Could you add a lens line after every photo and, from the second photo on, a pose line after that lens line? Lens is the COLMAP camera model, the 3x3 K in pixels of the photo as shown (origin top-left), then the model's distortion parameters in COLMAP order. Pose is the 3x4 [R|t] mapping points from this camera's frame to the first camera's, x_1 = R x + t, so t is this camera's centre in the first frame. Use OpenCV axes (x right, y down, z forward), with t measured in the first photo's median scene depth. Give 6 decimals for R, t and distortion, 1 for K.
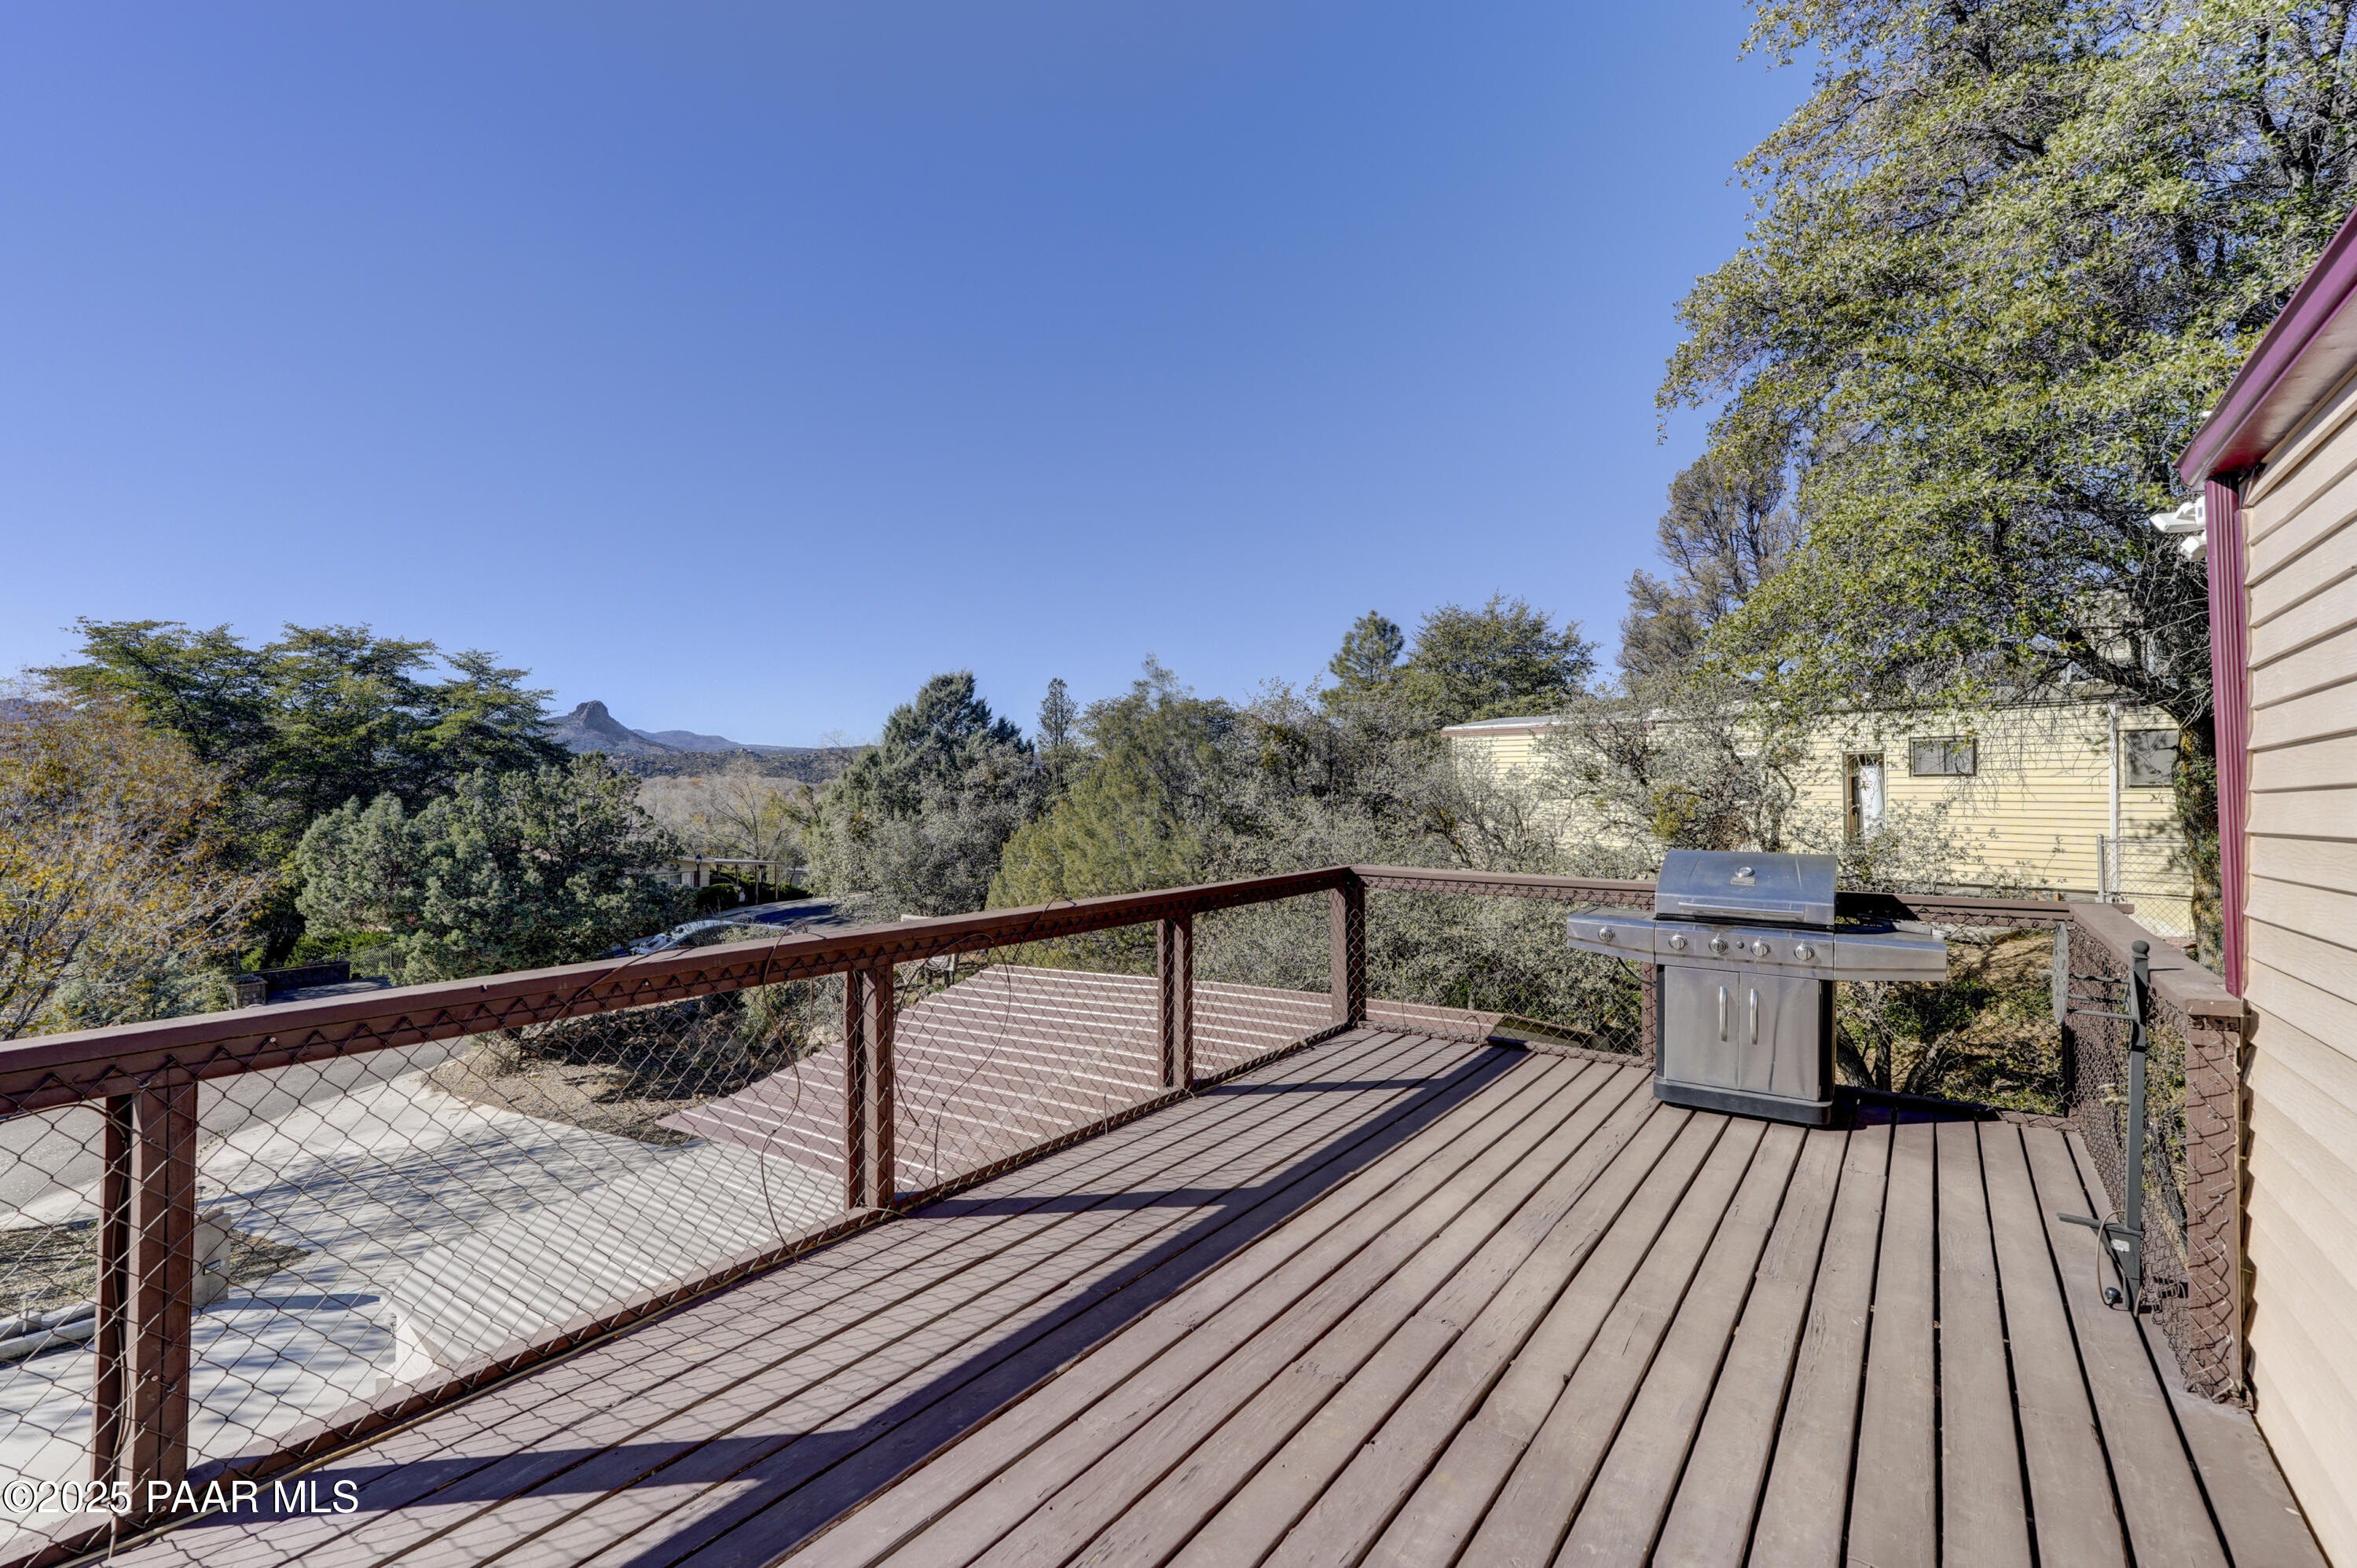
lens RADIAL K [[1078.1, 0, 1175.4], [0, 1078.1, 785.3], [0, 0, 1]] dist [0.004420, 0.003038]
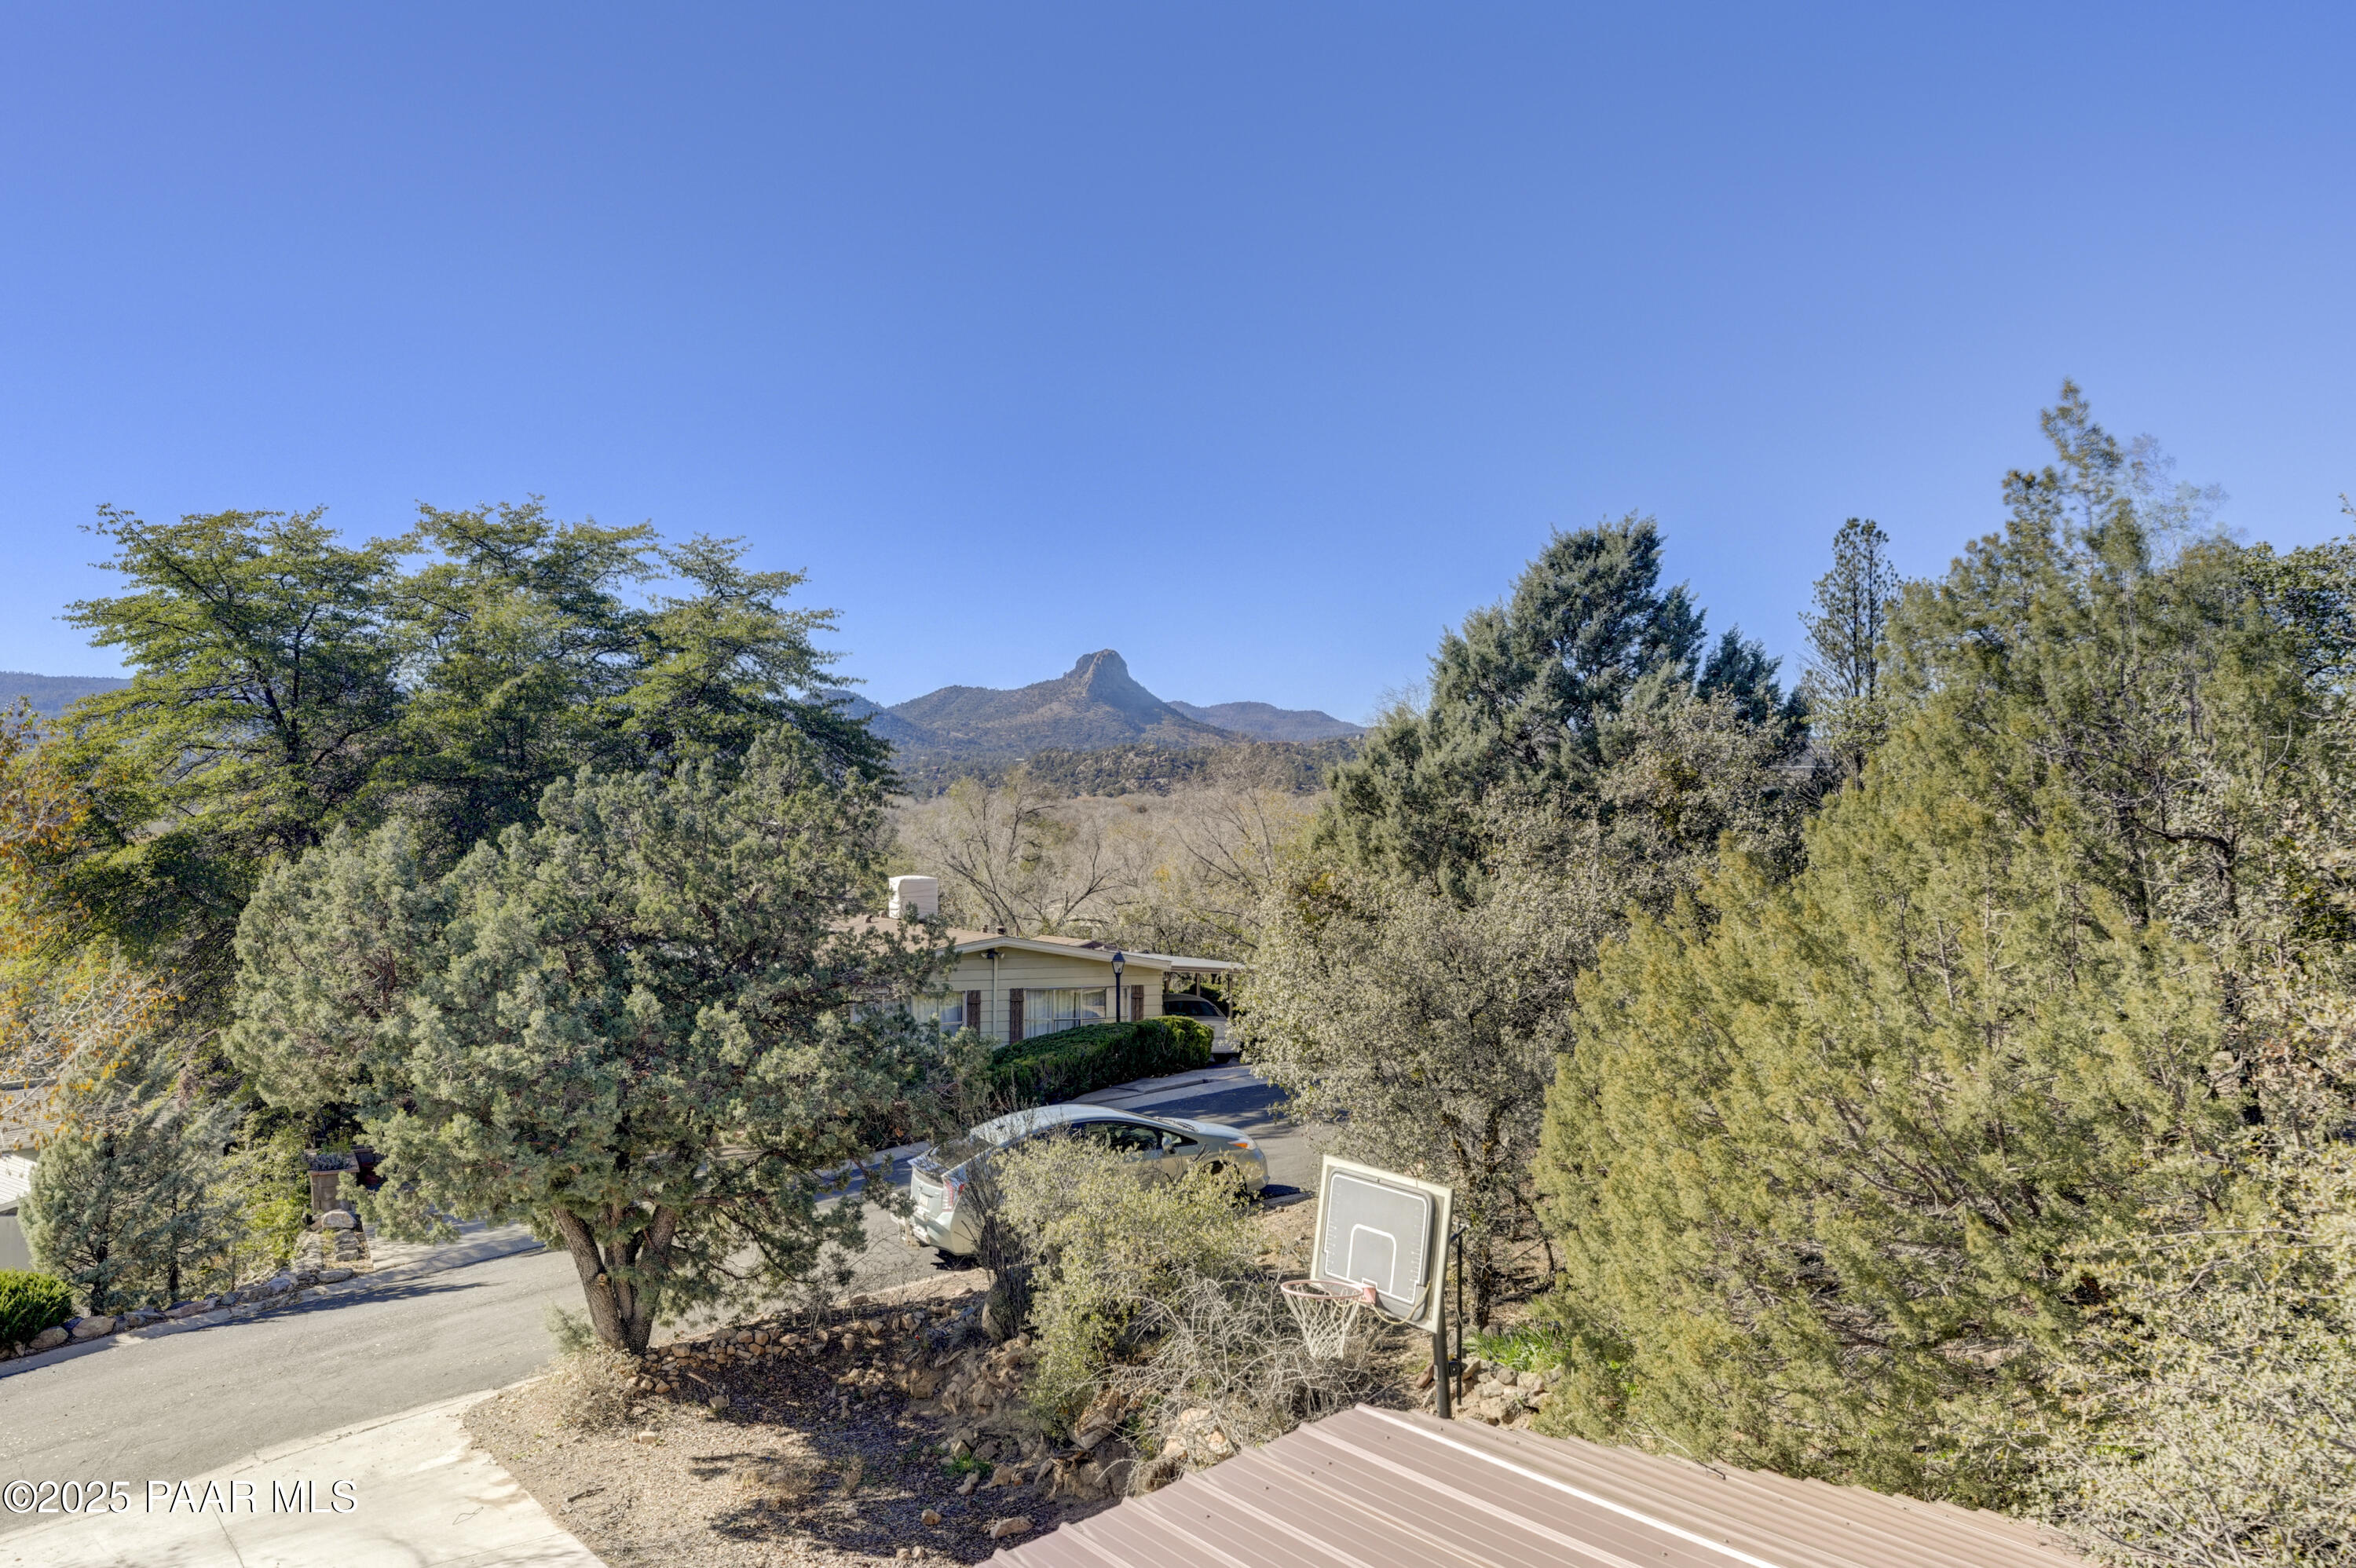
lens RADIAL K [[2254.4, 0, 1176.5], [0, 2254.4, 779.2], [0, 0, 1]] dist [0.057667, 0.000000]
pose [[0.895389, -0.003080, -0.445274, 0.034028], [-0.002622, 0.999922, -0.012189, 0.001306], [0.445277, 0.012081, 0.895311, 0.230358]]
